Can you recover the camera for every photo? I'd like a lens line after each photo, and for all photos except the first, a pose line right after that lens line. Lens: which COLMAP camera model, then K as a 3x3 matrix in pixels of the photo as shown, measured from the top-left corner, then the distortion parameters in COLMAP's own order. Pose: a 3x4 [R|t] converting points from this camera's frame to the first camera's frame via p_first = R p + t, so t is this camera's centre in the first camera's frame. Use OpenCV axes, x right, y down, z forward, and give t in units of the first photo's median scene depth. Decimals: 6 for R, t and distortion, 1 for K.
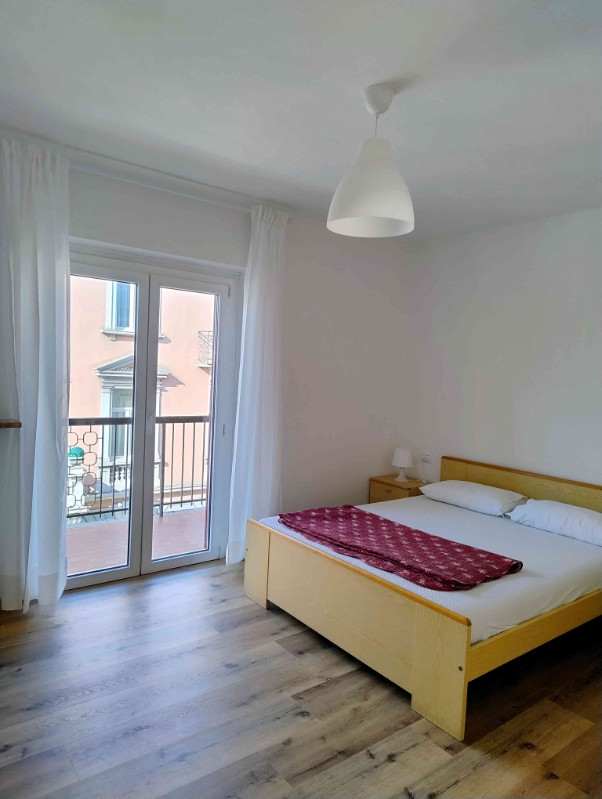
lens RADIAL K [[550.8, 0, 296.8], [0, 550.8, 399.1], [0, 0, 1]] dist [0.057168, -0.057781]
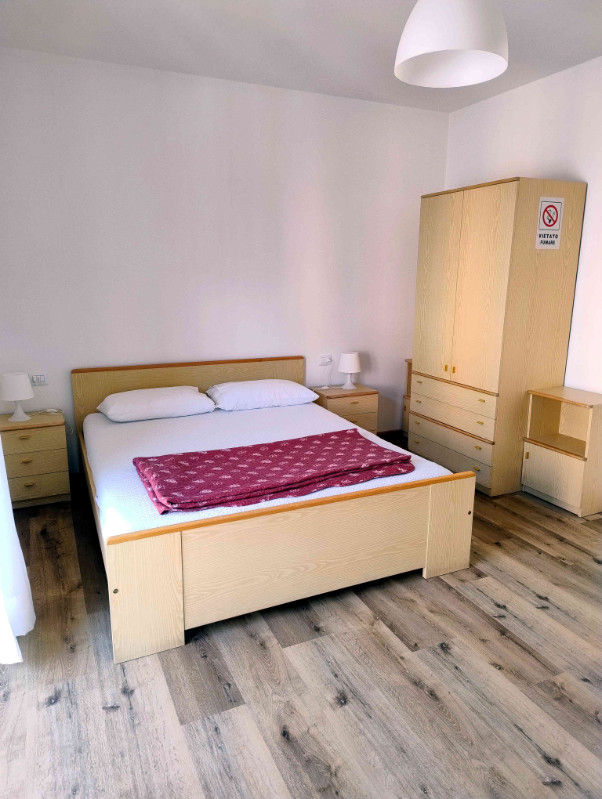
lens RADIAL K [[550.8, 0, 296.8], [0, 550.8, 399.1], [0, 0, 1]] dist [0.057168, -0.057781]
pose [[0.215858, -0.265074, 0.939756, -0.654311], [0.058898, 0.964228, 0.258448, -0.061672], [-0.974647, -0.000438, 0.223749, 0.860070]]
